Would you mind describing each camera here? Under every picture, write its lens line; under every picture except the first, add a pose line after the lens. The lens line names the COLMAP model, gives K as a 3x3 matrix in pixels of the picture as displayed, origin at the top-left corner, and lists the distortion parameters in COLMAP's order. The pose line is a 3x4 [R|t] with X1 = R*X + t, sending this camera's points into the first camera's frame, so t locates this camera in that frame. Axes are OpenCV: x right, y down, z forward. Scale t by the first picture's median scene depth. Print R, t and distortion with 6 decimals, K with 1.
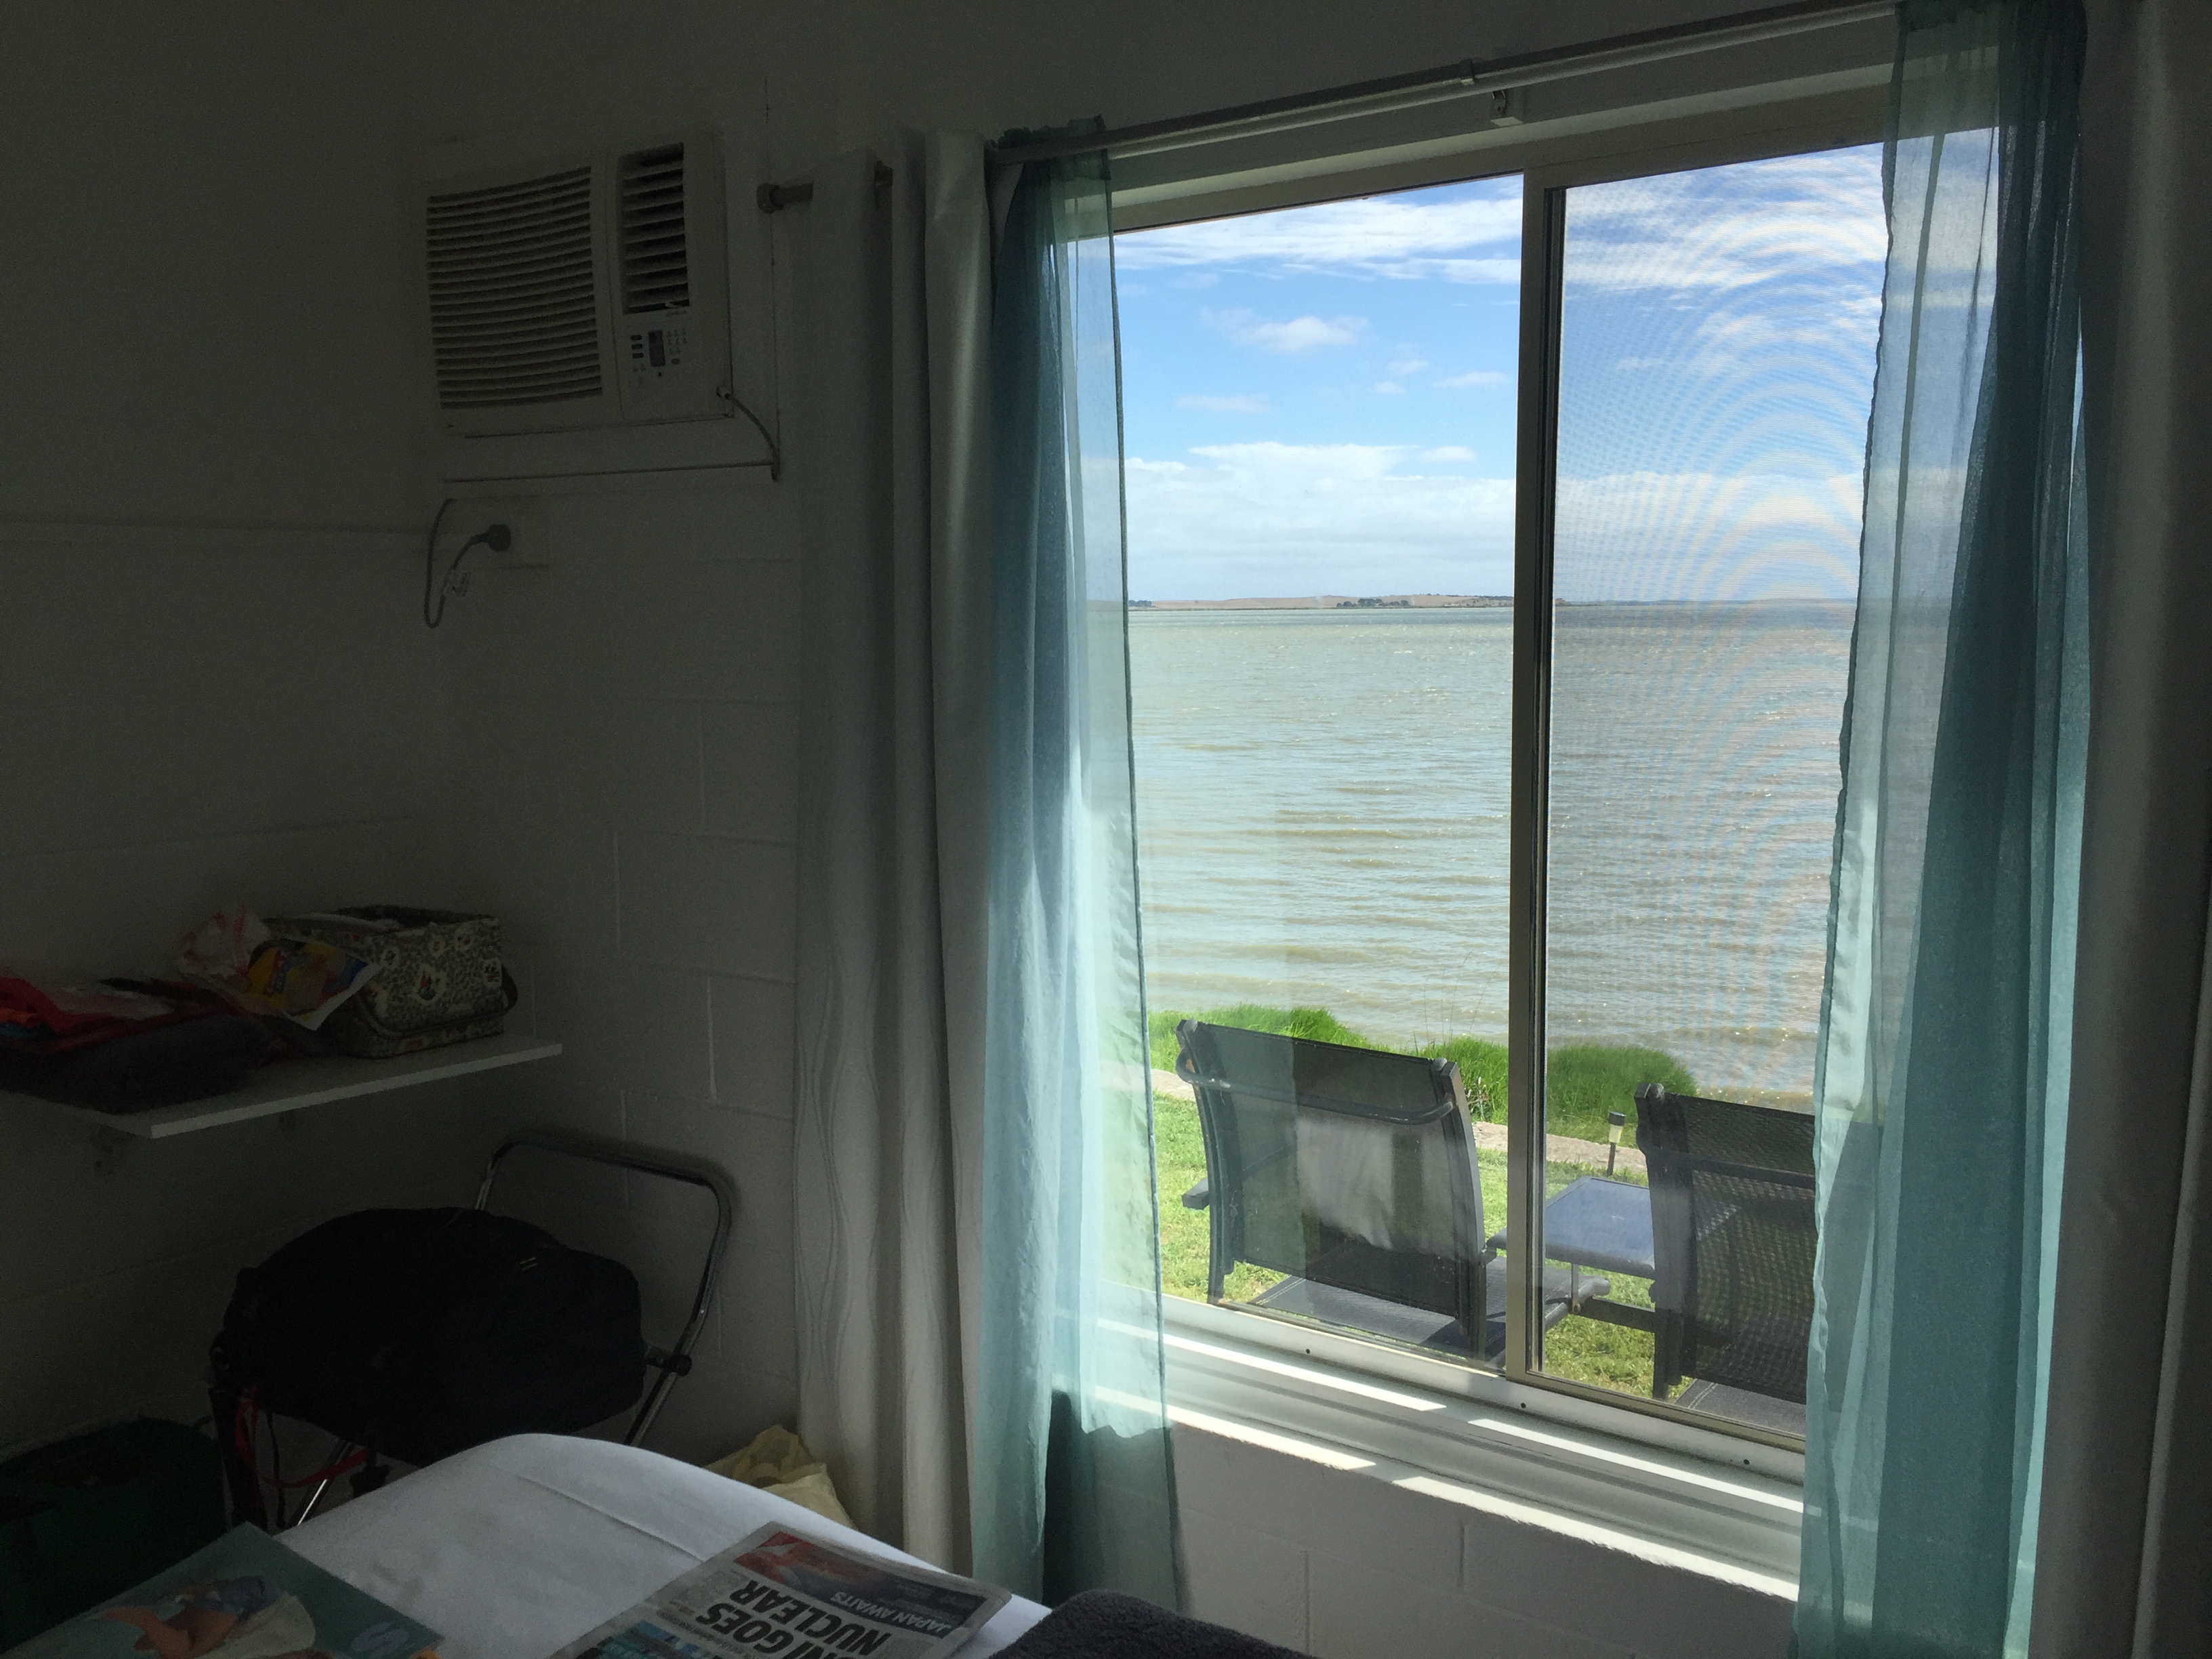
lens RADIAL K [[1878.3, 0, 1101.7], [0, 1878.3, 824.3], [0, 0, 1]] dist [0.065953, -0.086452]
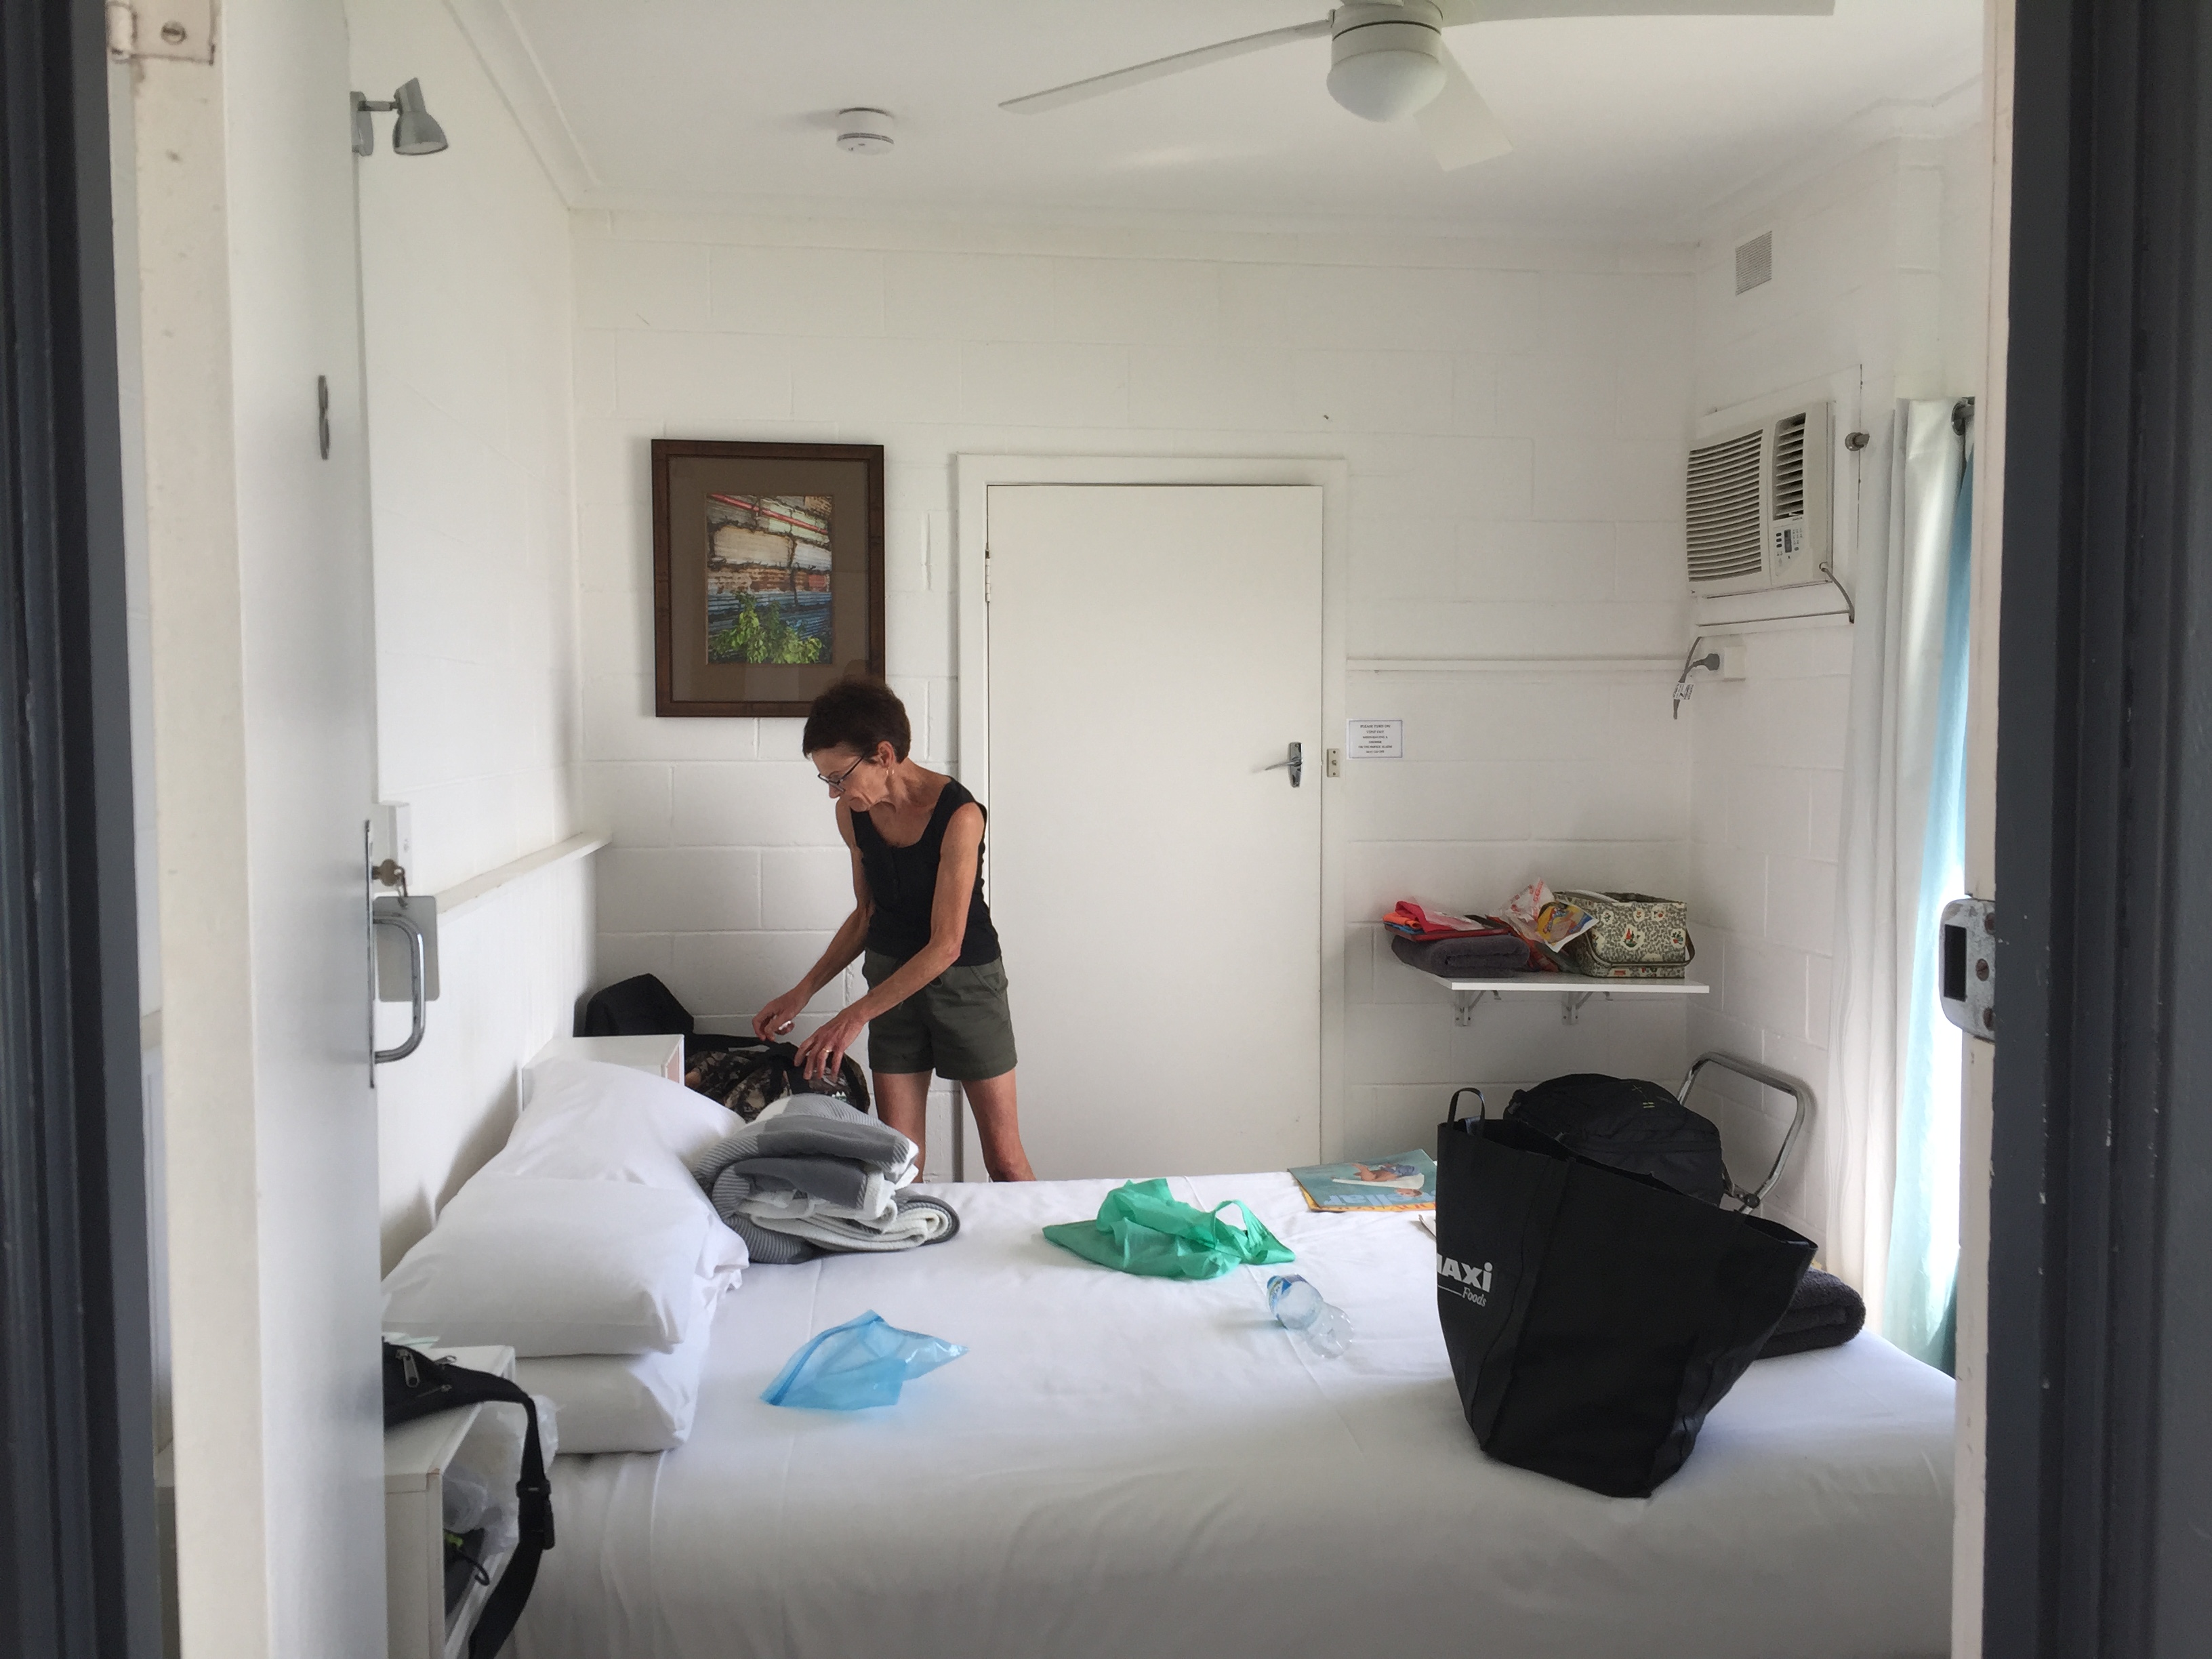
lens RADIAL K [[1878.3, 0, 1105.3], [0, 1878.3, 823.6], [0, 0, 1]] dist [0.065953, -0.086452]
pose [[0.669966, 0.051309, -0.740616, 0.537404], [-0.090518, 0.995811, -0.012894, 0.049184], [0.736853, 0.075677, 0.671804, -0.429539]]
